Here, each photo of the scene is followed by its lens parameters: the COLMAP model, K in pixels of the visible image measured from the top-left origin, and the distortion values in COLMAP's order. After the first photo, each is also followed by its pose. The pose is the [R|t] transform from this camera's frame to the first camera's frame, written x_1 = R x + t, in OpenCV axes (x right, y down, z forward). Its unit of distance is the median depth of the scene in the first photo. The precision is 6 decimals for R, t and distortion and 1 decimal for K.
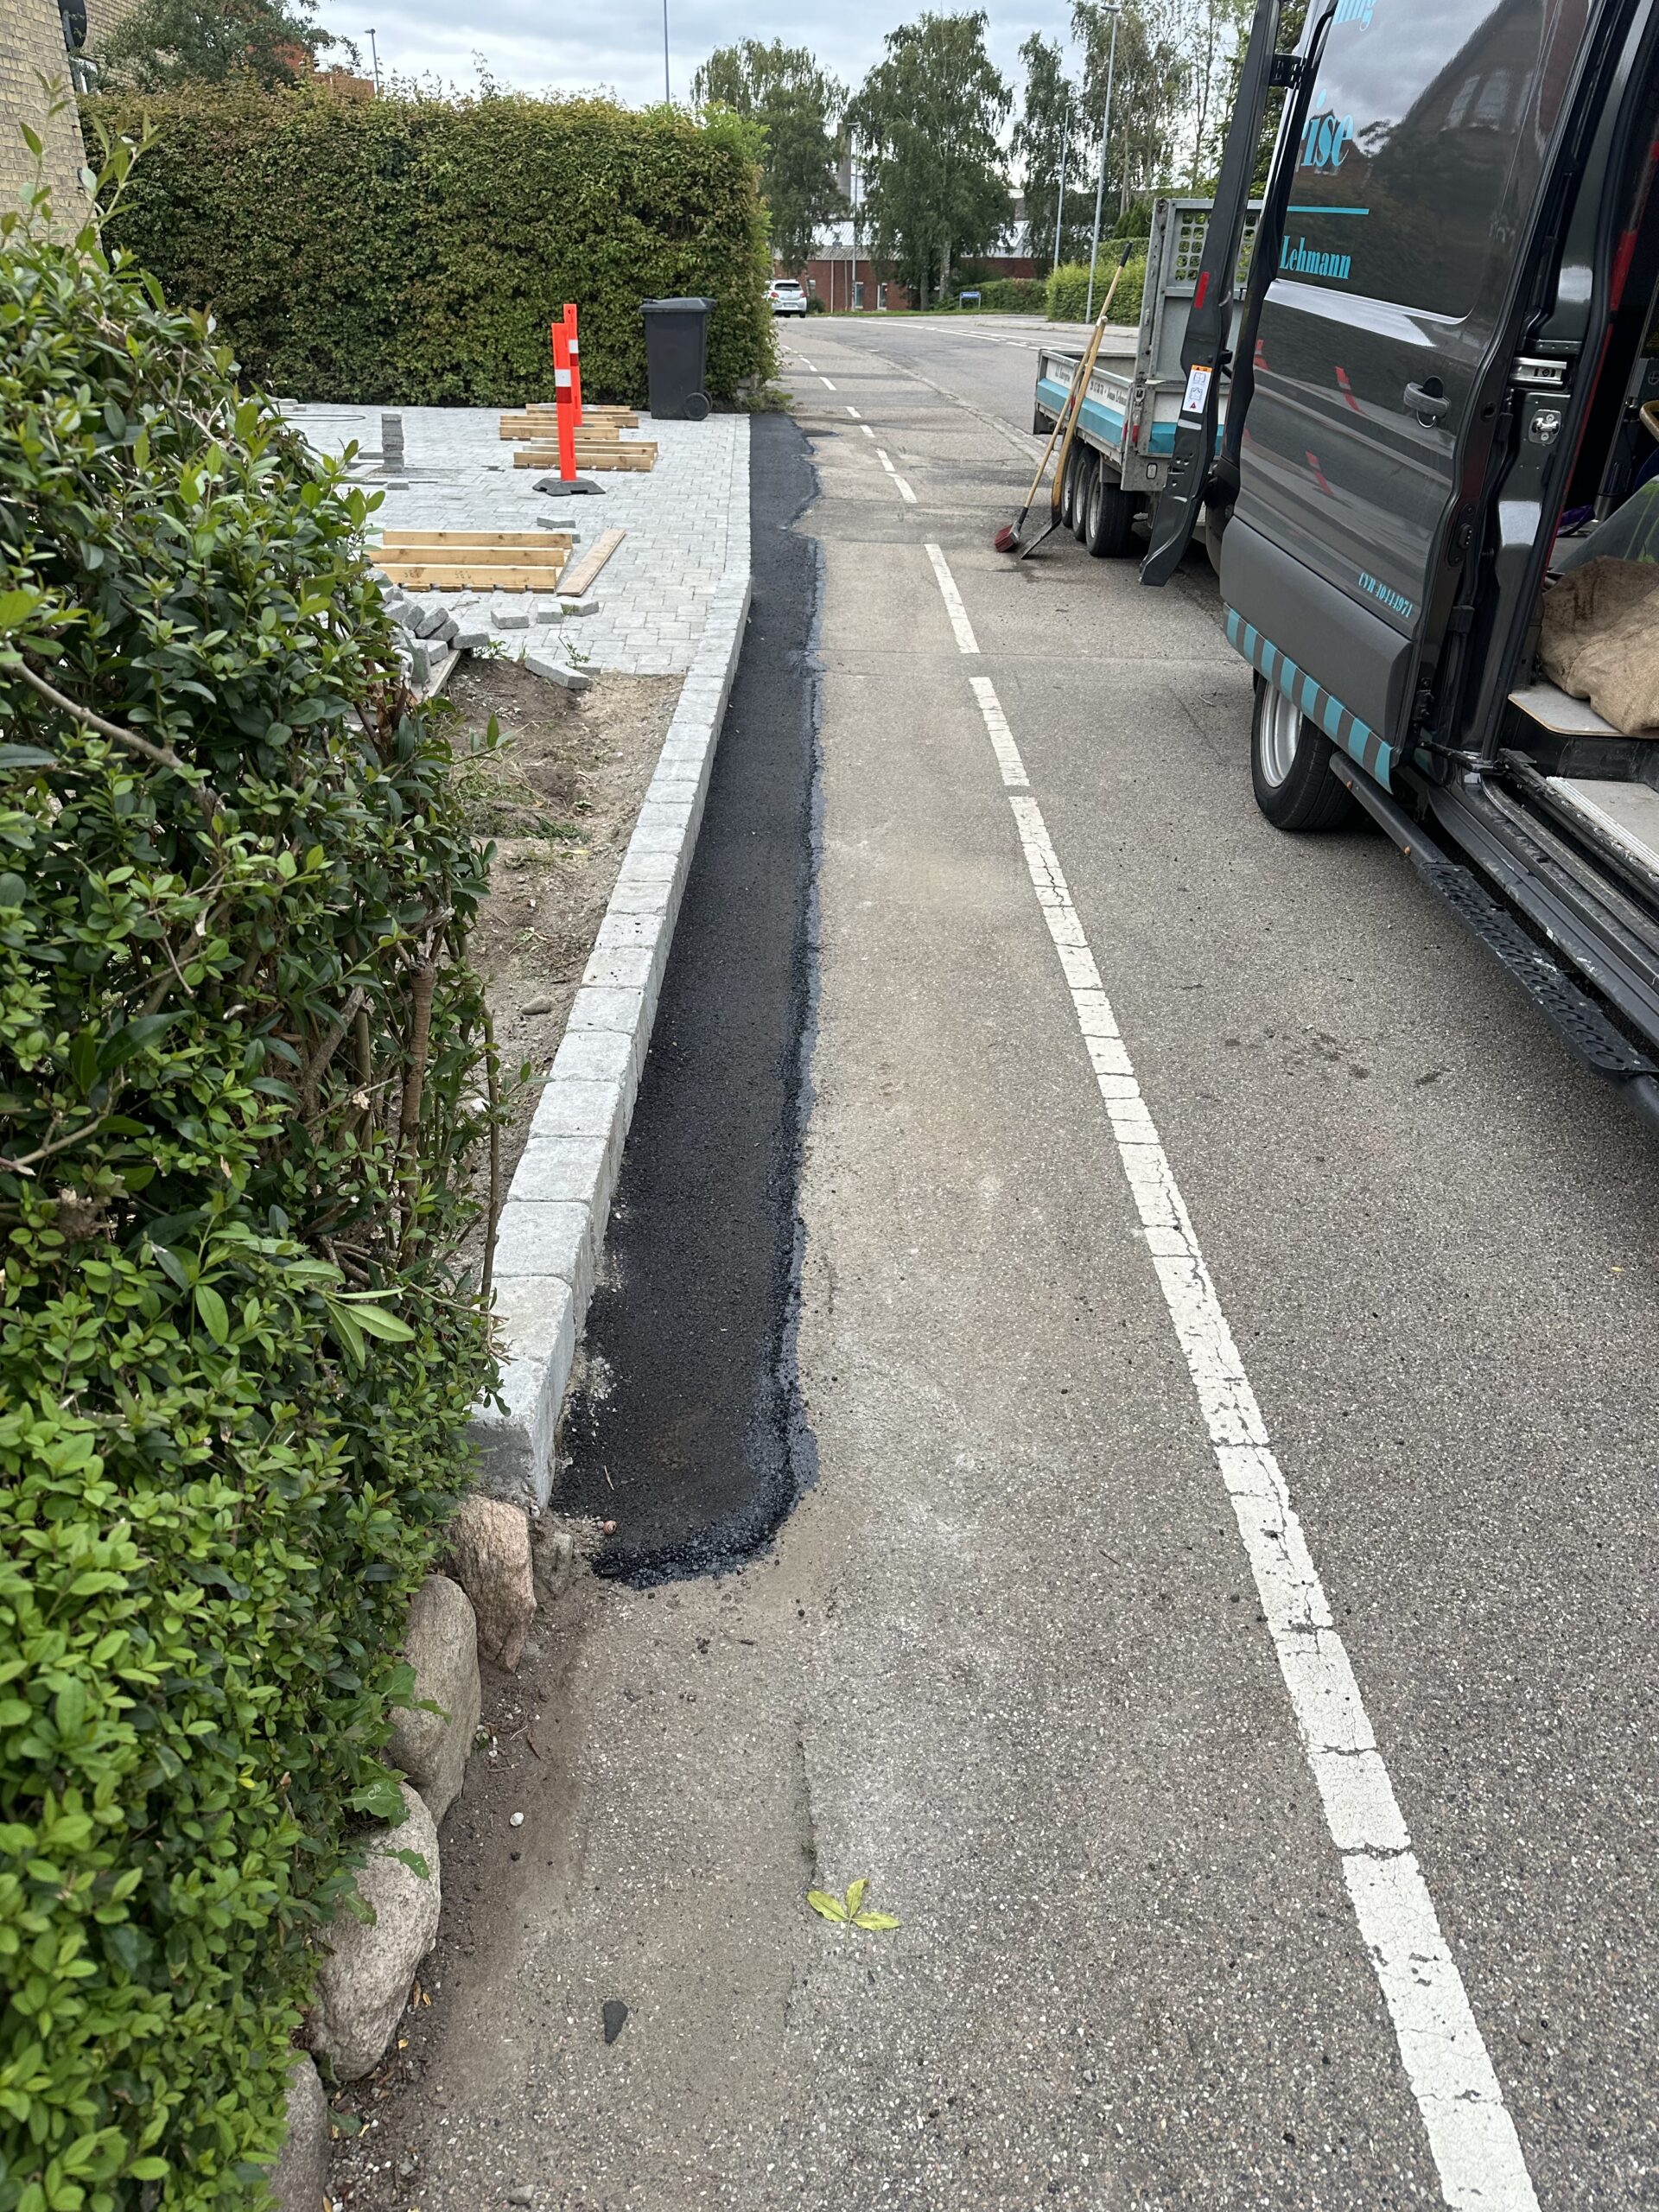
lens RADIAL K [[1527.7, 0, 830.6], [0, 1527.7, 1109.5], [0, 0, 1]] dist [0.030506, -0.031847]
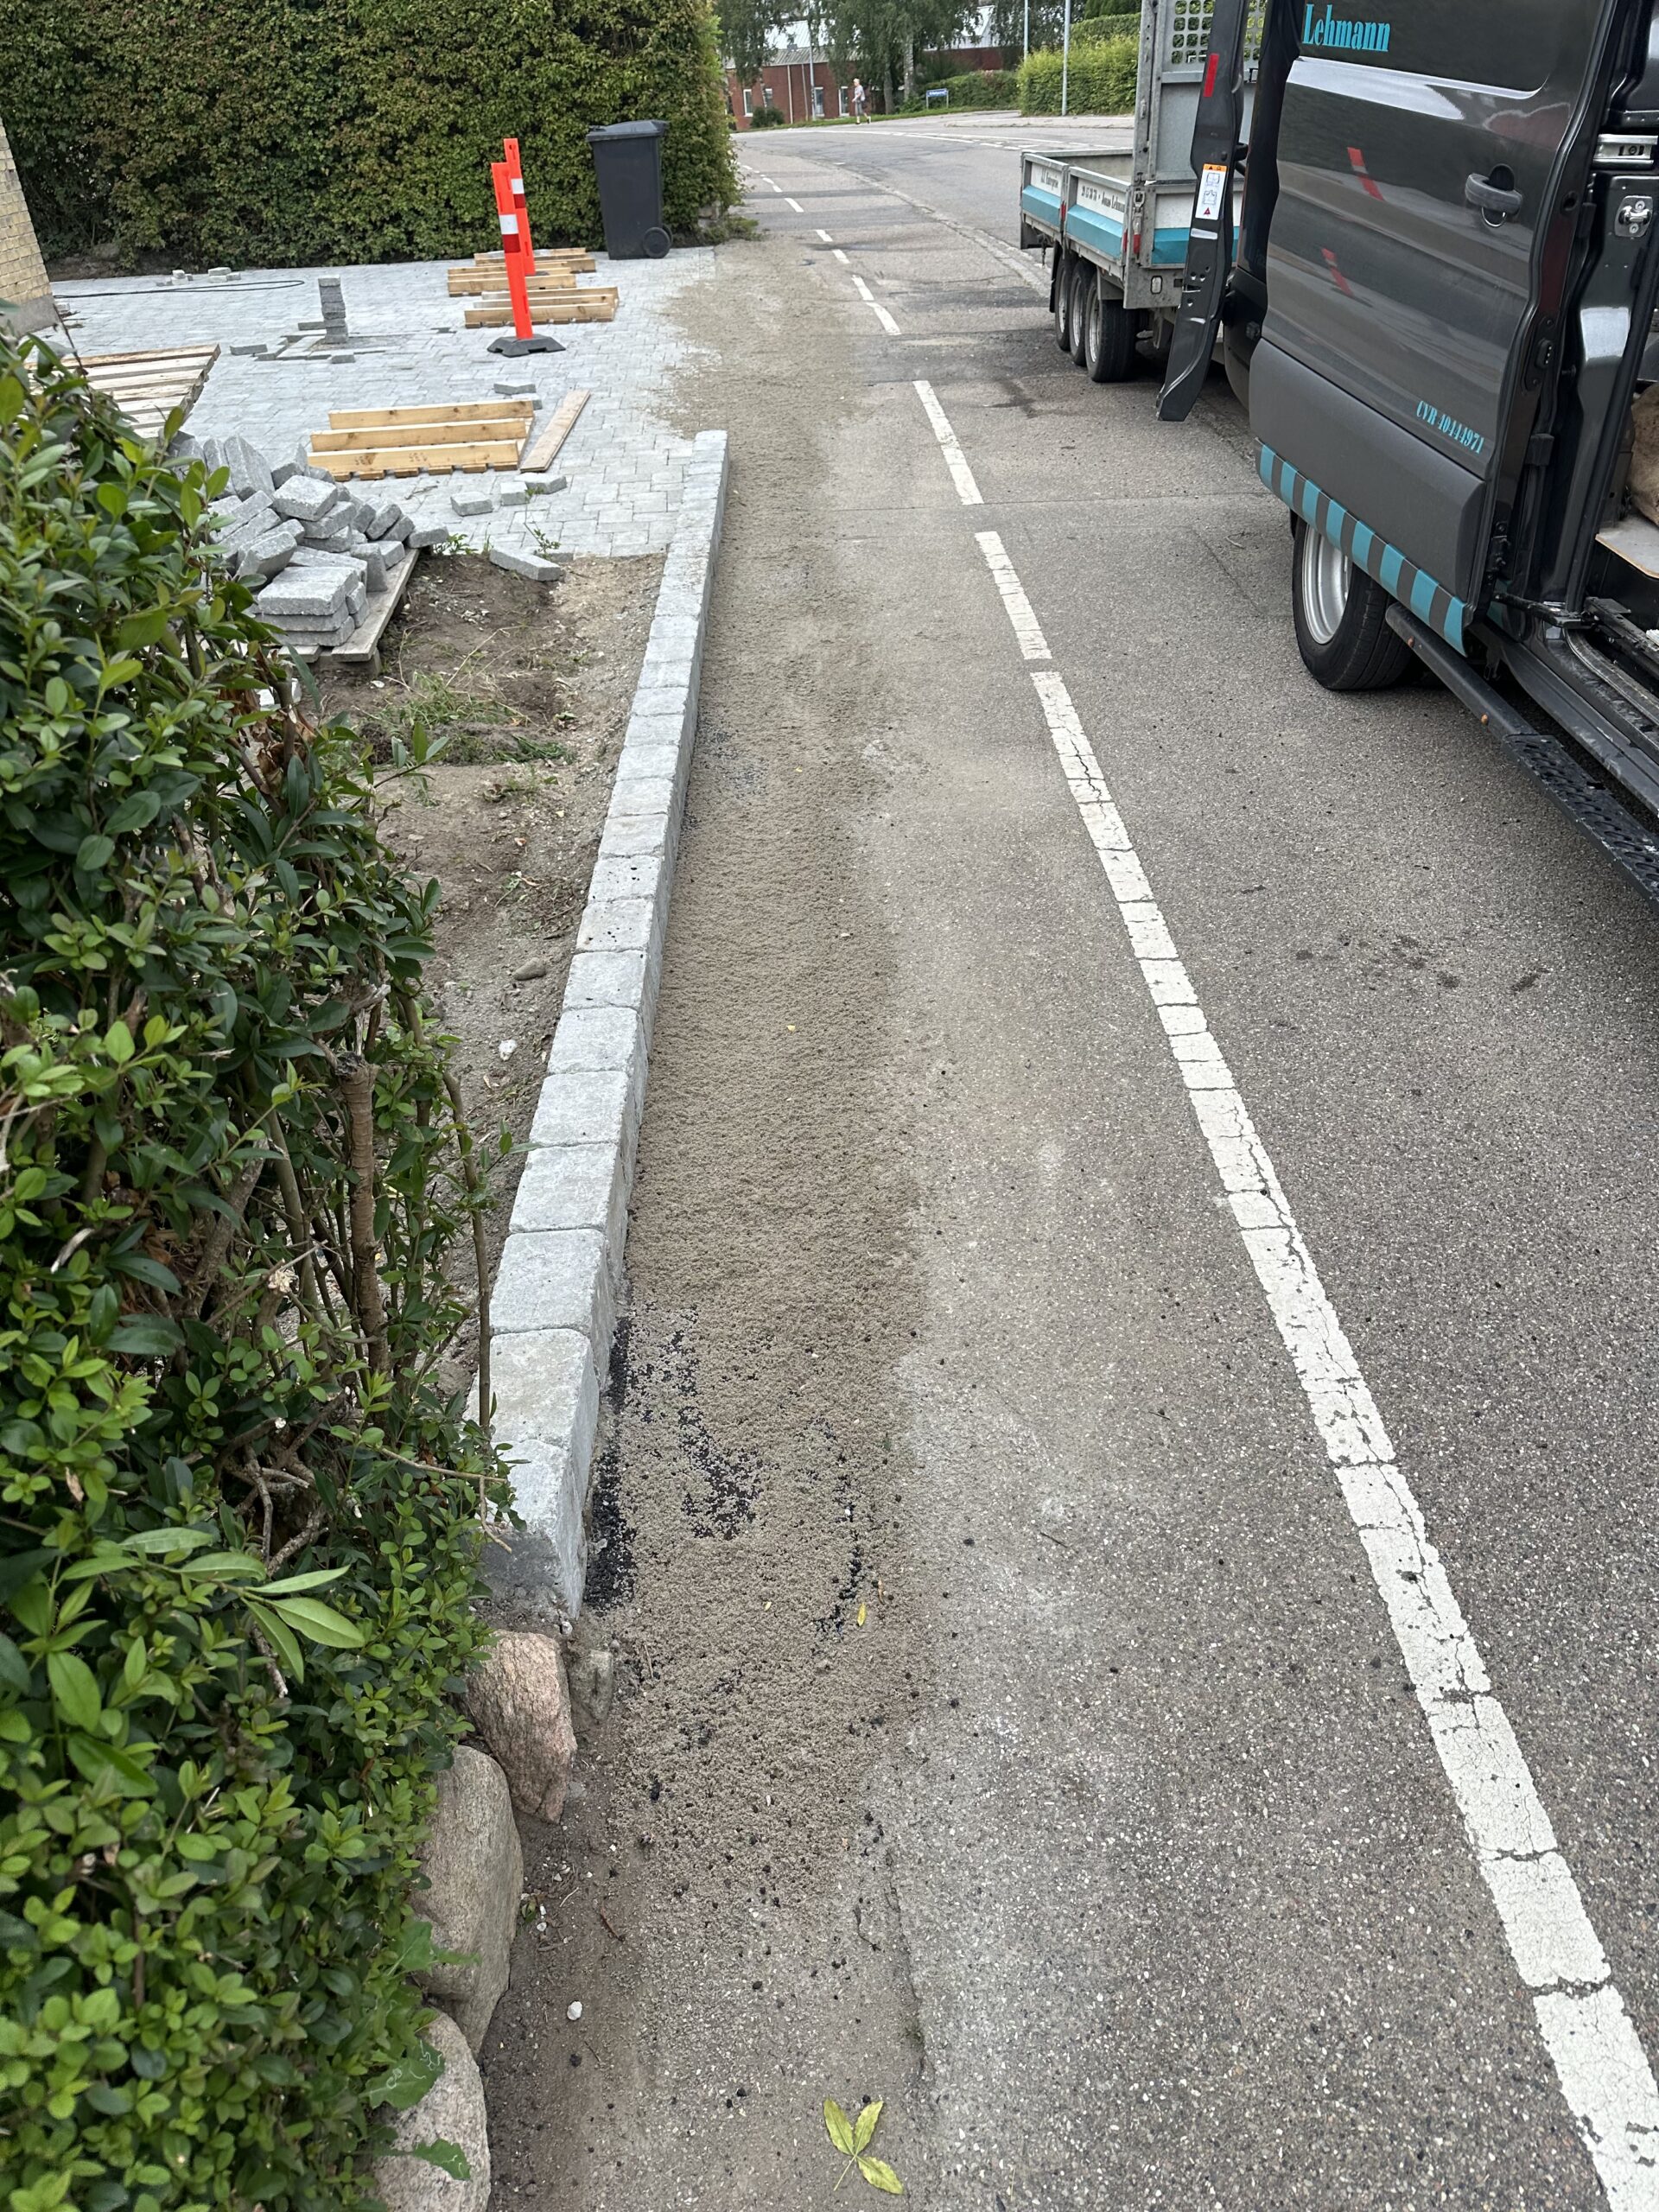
lens RADIAL K [[1537.0, 0, 850.4], [0, 1537.0, 1106.7], [0, 0, 1]] dist [0.002907, -0.002888]
pose [[0.997433, -0.071293, -0.006635, -0.004036], [0.071601, 0.993246, 0.091301, -0.064254], [0.000081, -0.091542, 0.995801, 0.105243]]
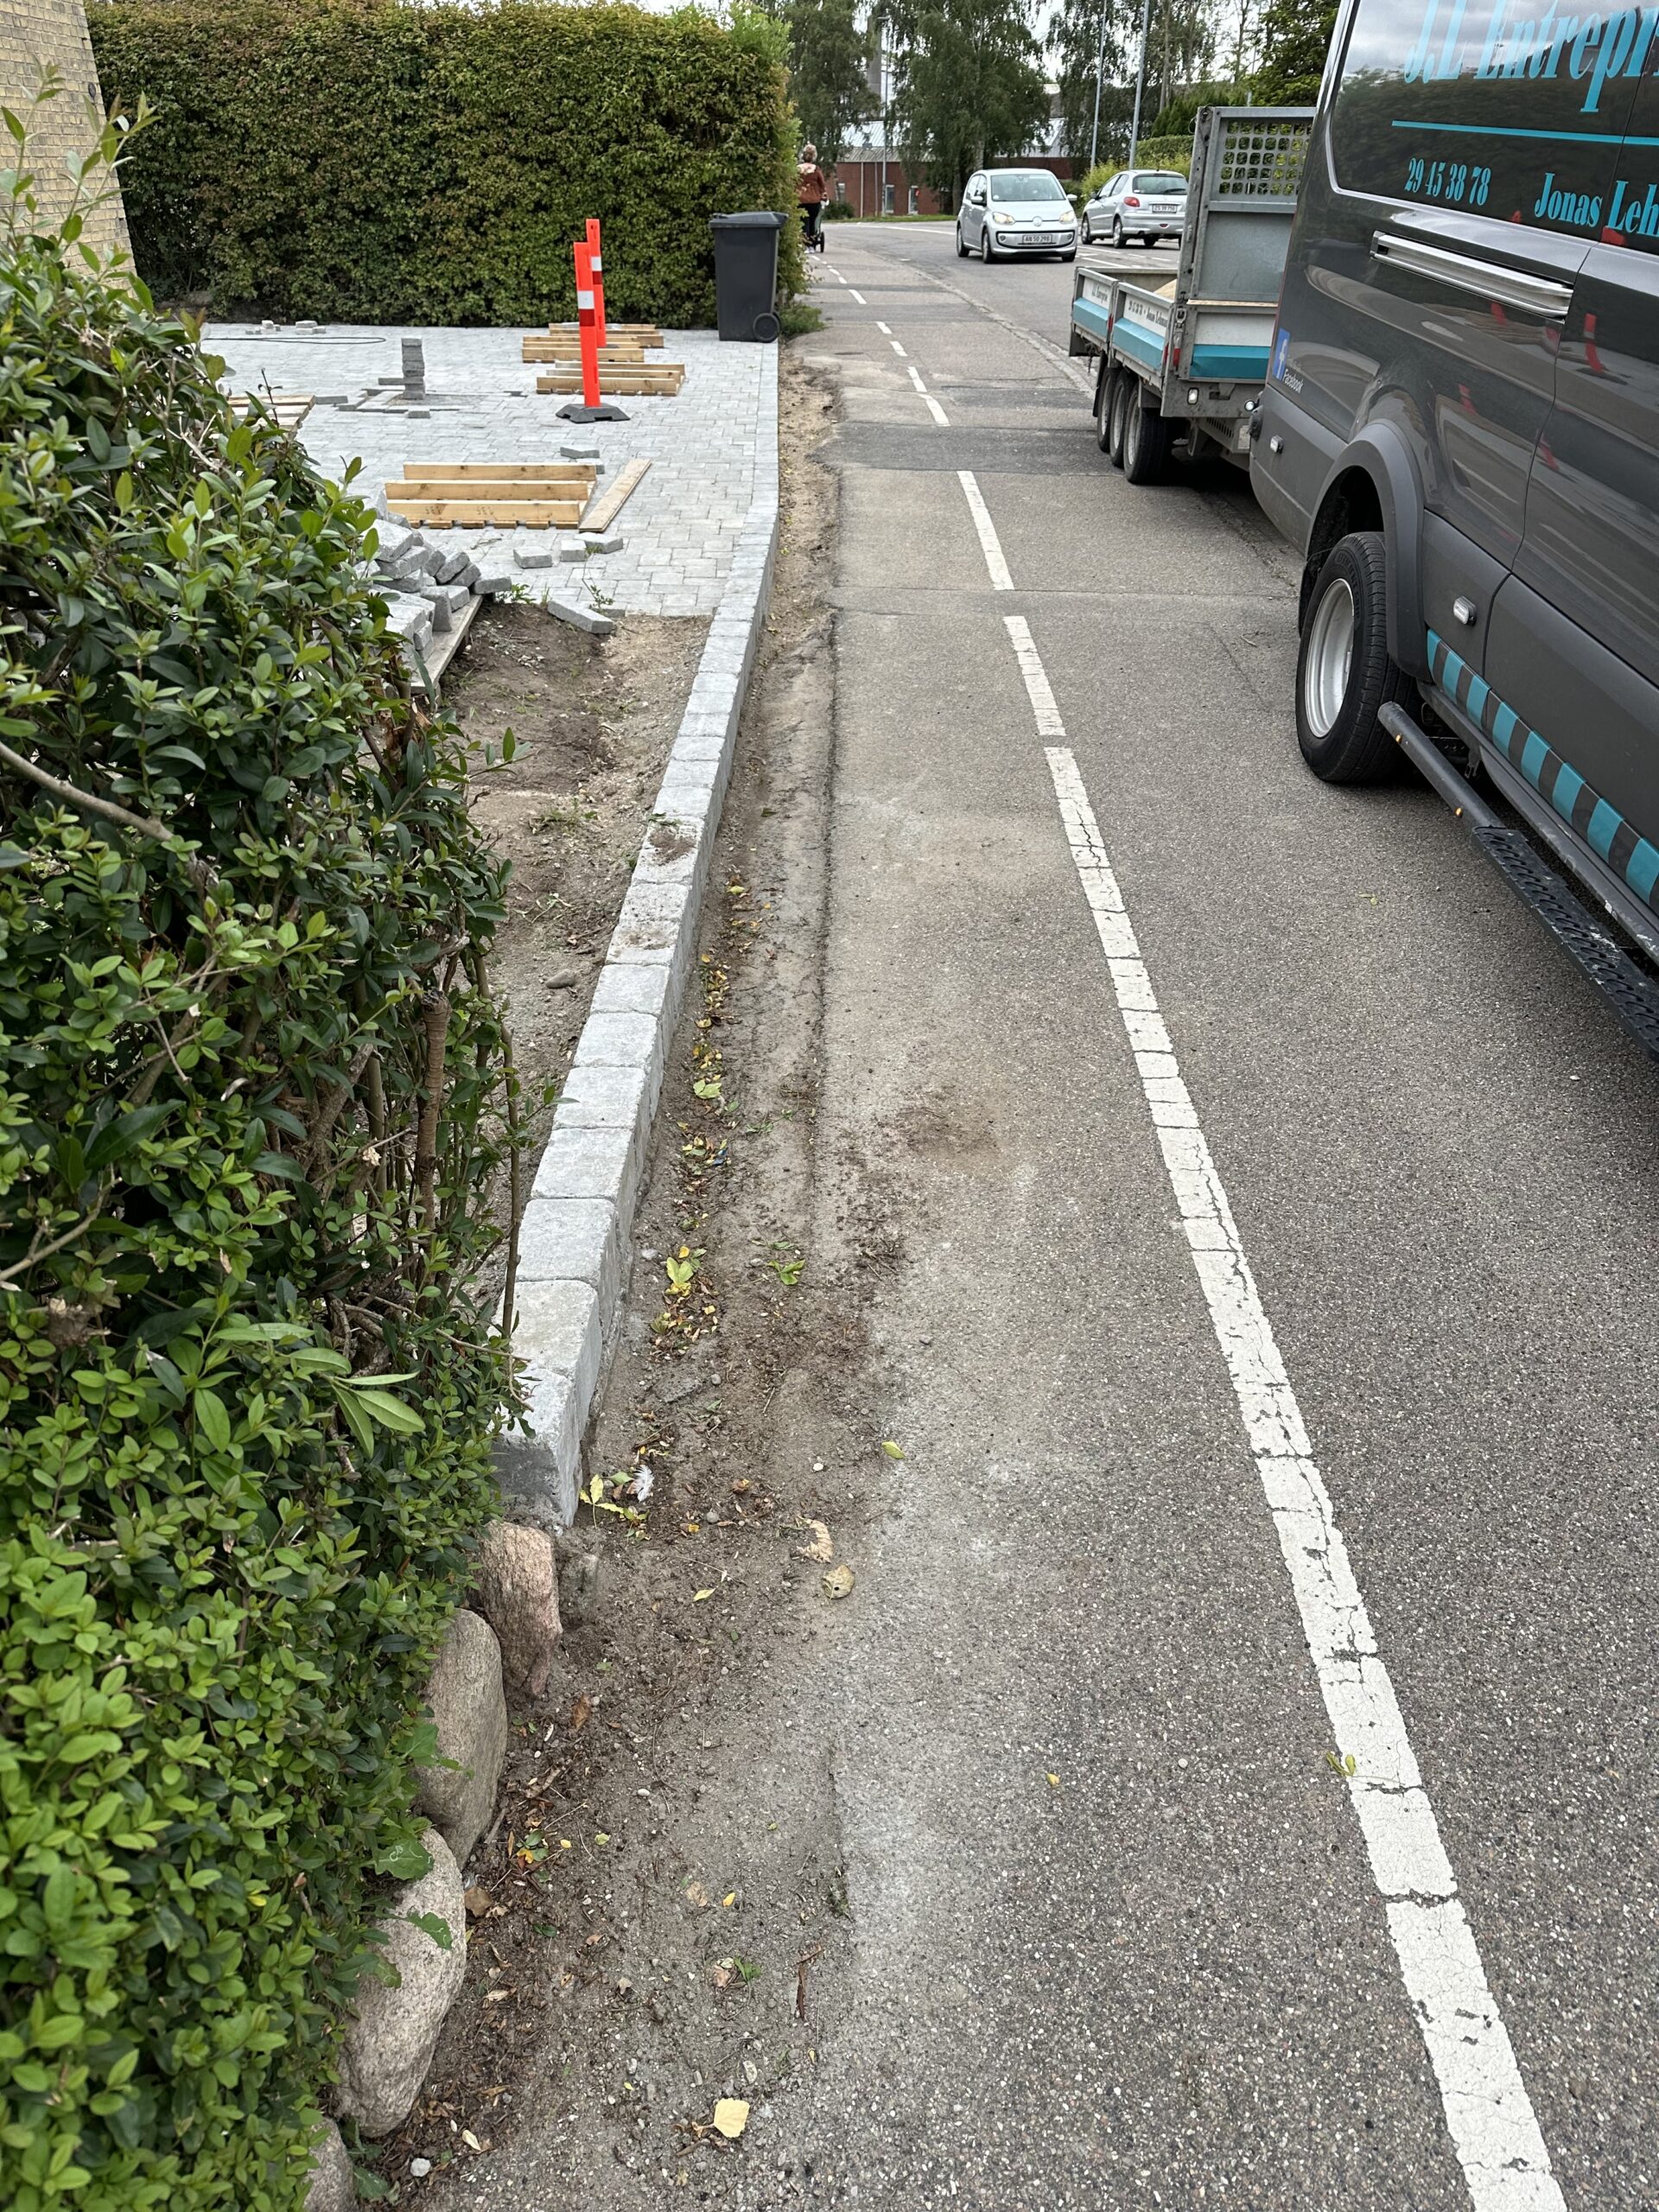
lens RADIAL K [[1528.6, 0, 829.5], [0, 1528.6, 1106.0], [0, 0, 1]] dist [0.020118, -0.017784]
pose [[0.999807, 0.000713, -0.019629, -0.001060], [0.000203, 0.998911, 0.046658, -0.036515], [0.019641, -0.046653, 0.998718, 0.023833]]
